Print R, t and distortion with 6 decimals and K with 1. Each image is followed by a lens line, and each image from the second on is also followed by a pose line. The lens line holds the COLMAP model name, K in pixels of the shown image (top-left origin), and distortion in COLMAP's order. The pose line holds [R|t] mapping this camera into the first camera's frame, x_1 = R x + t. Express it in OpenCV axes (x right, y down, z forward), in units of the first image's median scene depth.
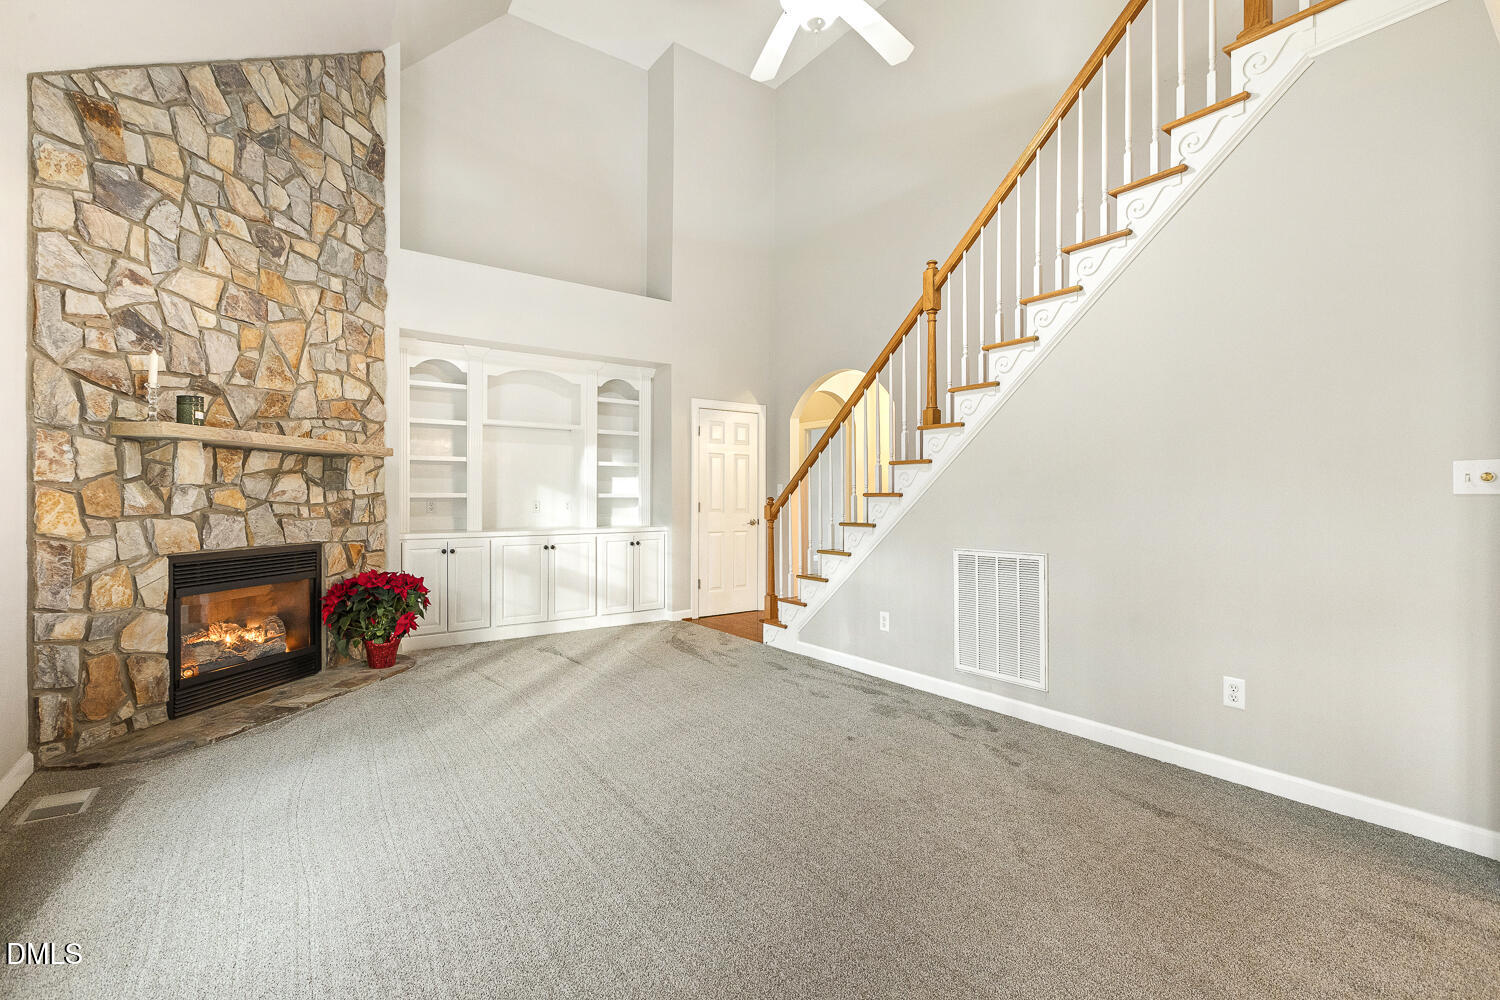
lens RADIAL K [[667.4, 0, 737.0], [0, 667.4, 497.2], [0, 0, 1]] dist [0.001109, -0.001993]
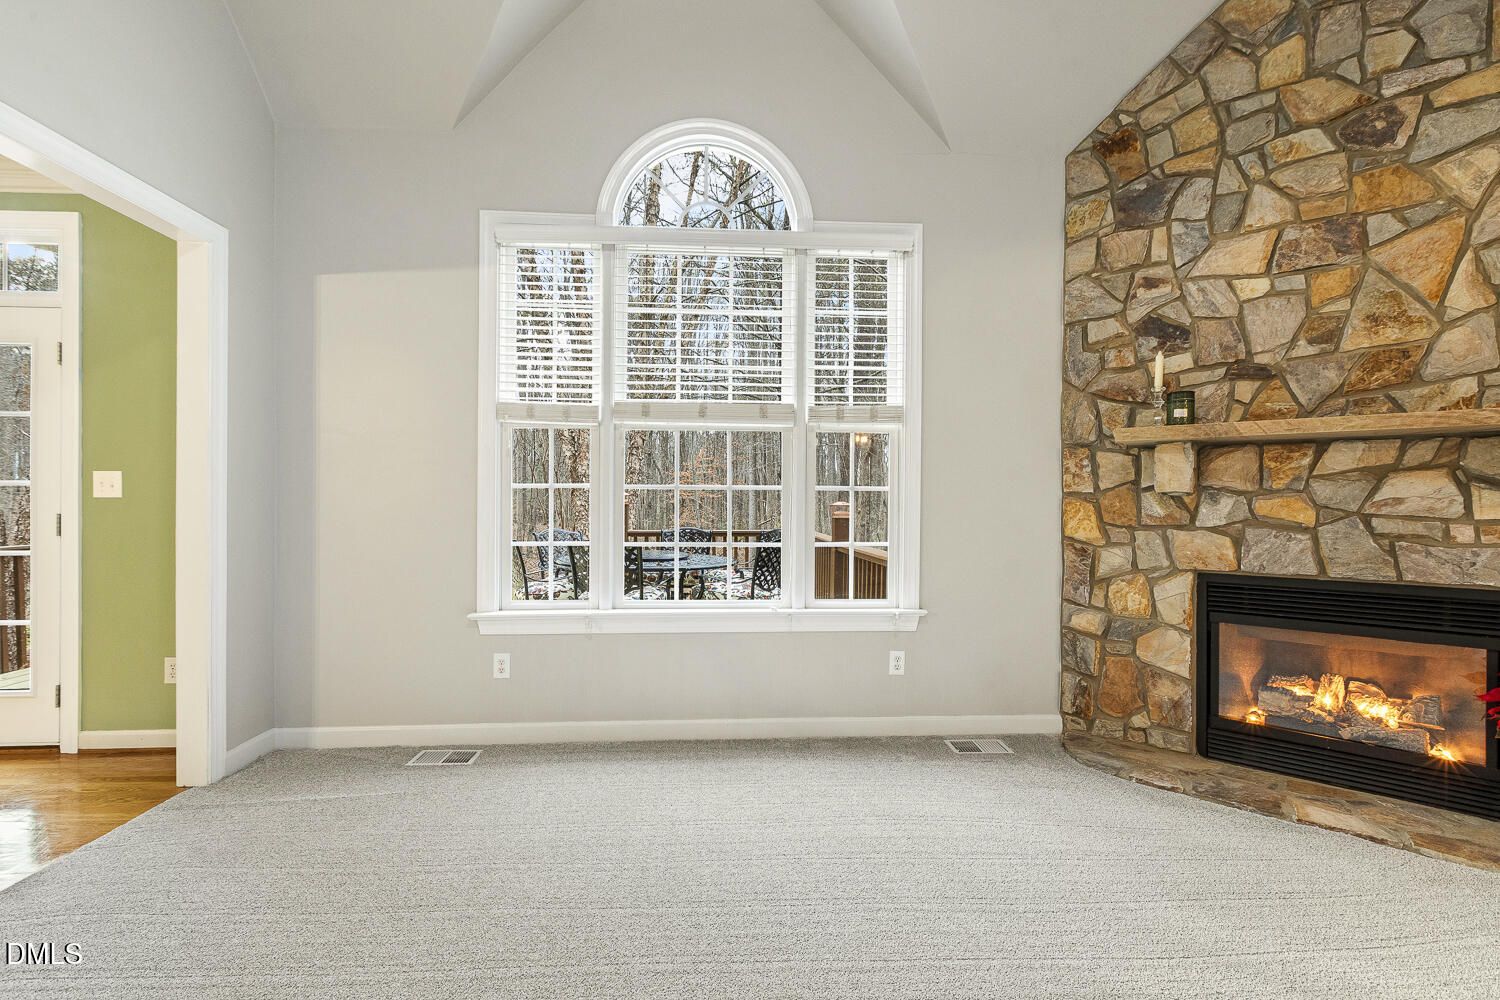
lens RADIAL K [[667.4, 0, 754.3], [0, 667.4, 504.6], [0, 0, 1]] dist [0.001109, -0.001993]
pose [[-0.506718, -0.001651, -0.862110, 0.192250], [-0.006719, 0.999975, 0.002034, -0.000791], [0.862086, 0.006823, -0.506717, 0.801596]]
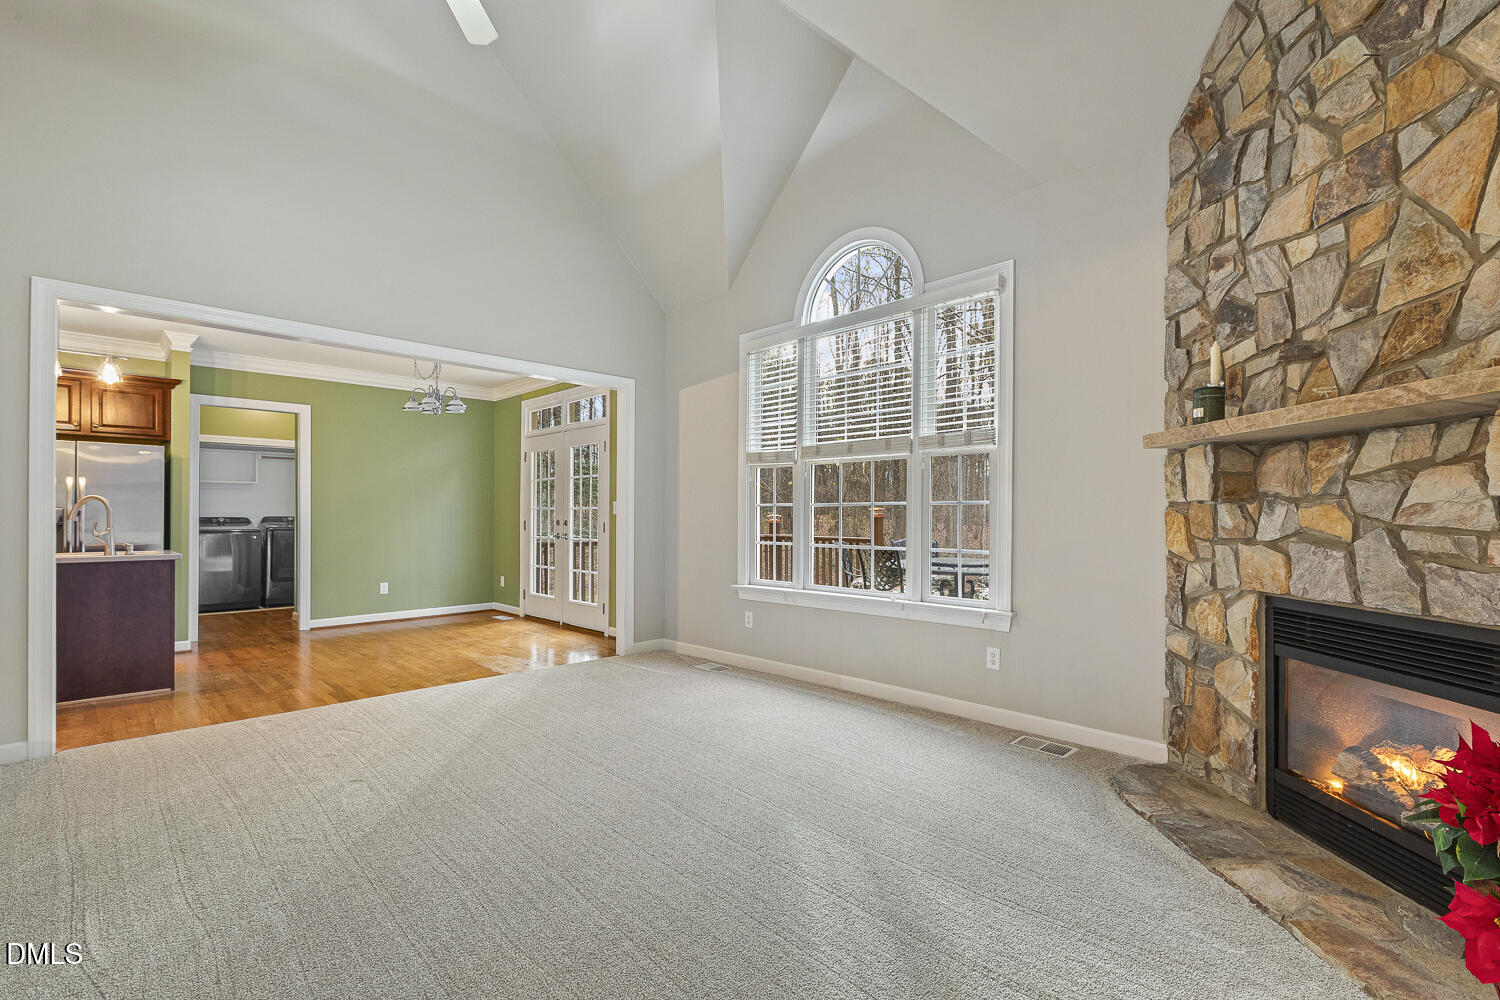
lens RADIAL K [[667.4, 0, 768.1], [0, 667.4, 513.8], [0, 0, 1]] dist [0.001109, -0.001993]
pose [[-0.979730, -0.003081, -0.200297, -0.126254], [-0.002246, 0.999988, -0.004393, 0.000500], [0.200308, -0.003854, -0.979725, 1.390704]]
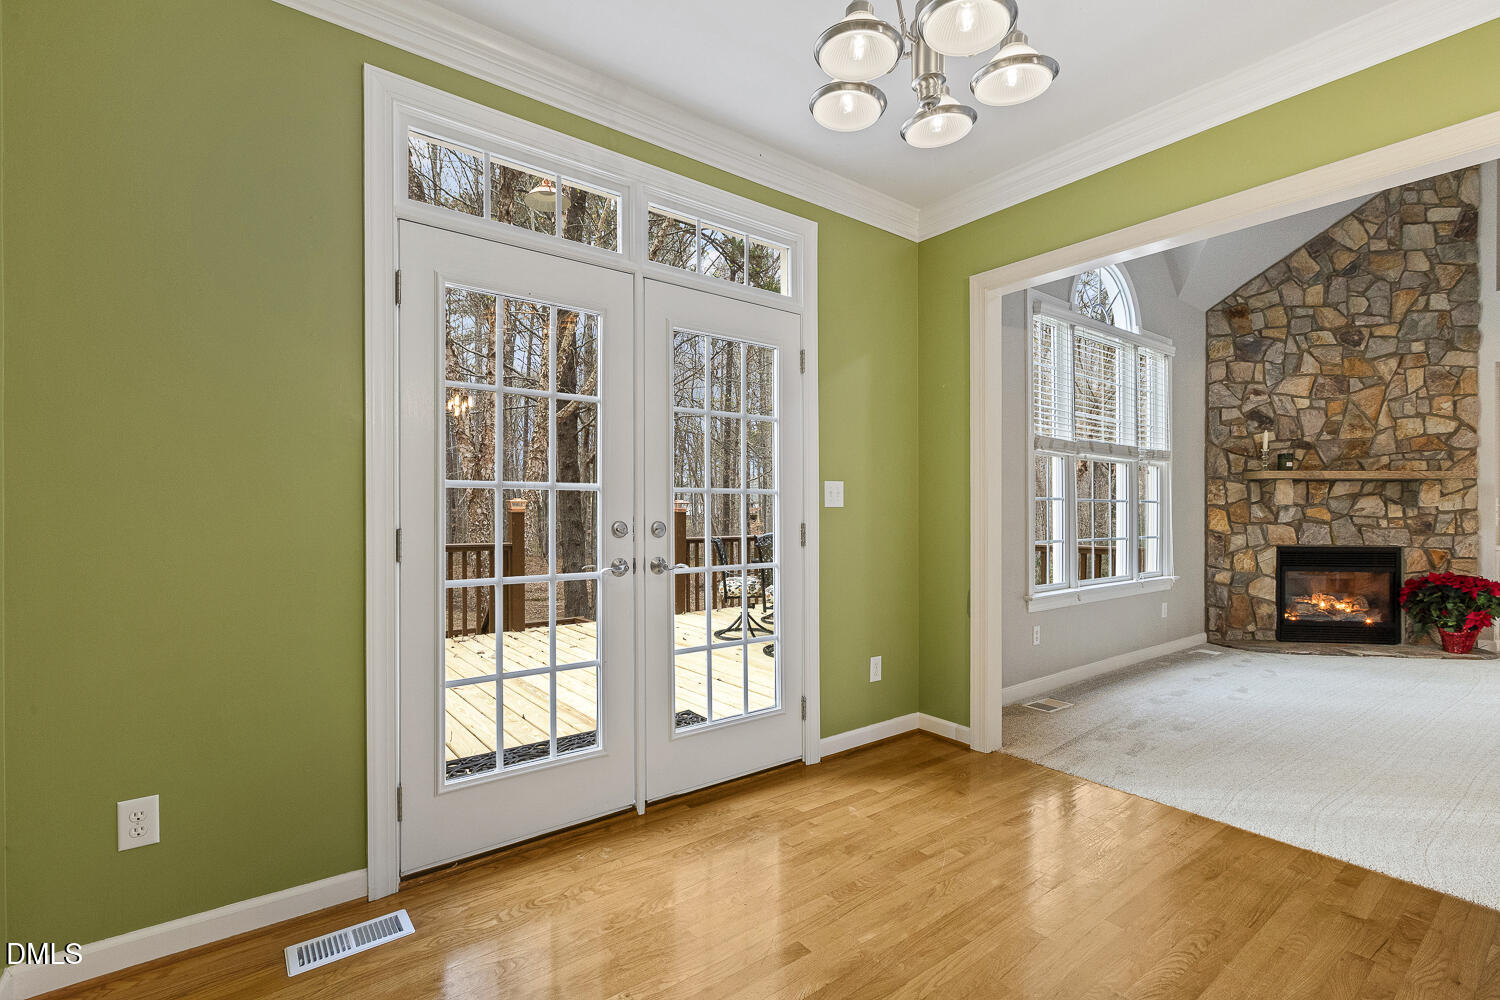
lens RADIAL K [[667.4, 0, 751.0], [0, 667.4, 512.7], [0, 0, 1]] dist [0.001109, -0.001993]
pose [[0.049767, 0.001864, -0.998759, 0.693317], [-0.003363, 0.999993, 0.001698, 0.002318], [0.998755, 0.003275, 0.049773, -0.386060]]
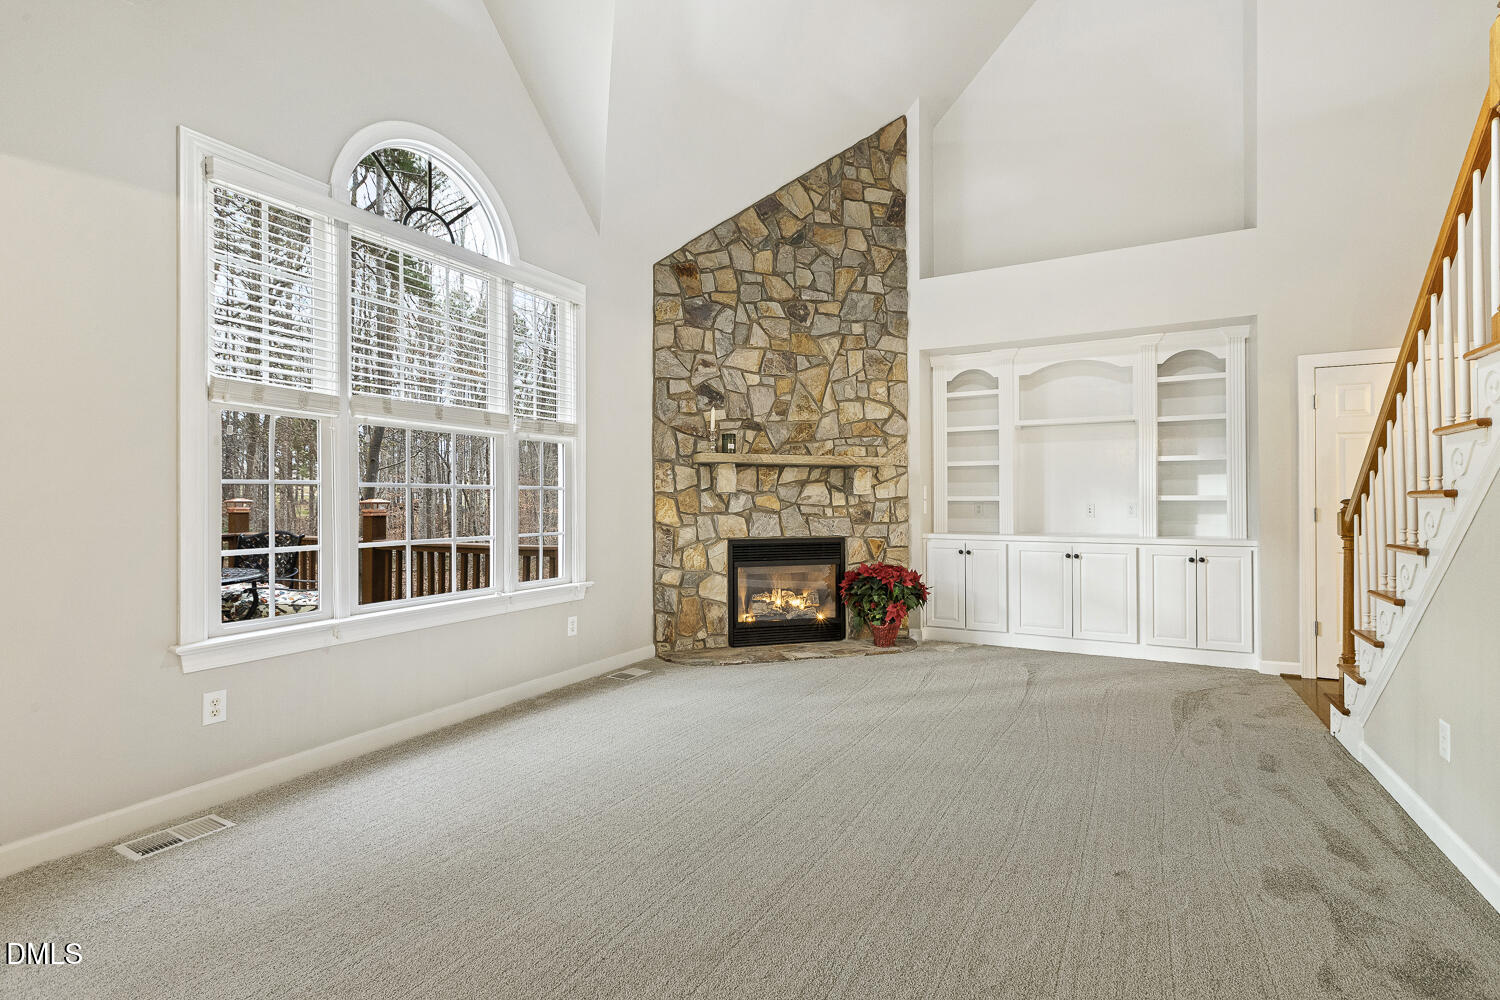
lens RADIAL K [[667.4, 0, 756.4], [0, 667.4, 491.1], [0, 0, 1]] dist [0.001109, -0.001993]
pose [[0.455302, -0.014645, -0.890217, 0.460560], [0.002151, 0.999880, -0.015349, 0.000890], [0.890335, 0.005073, 0.455279, 0.306490]]
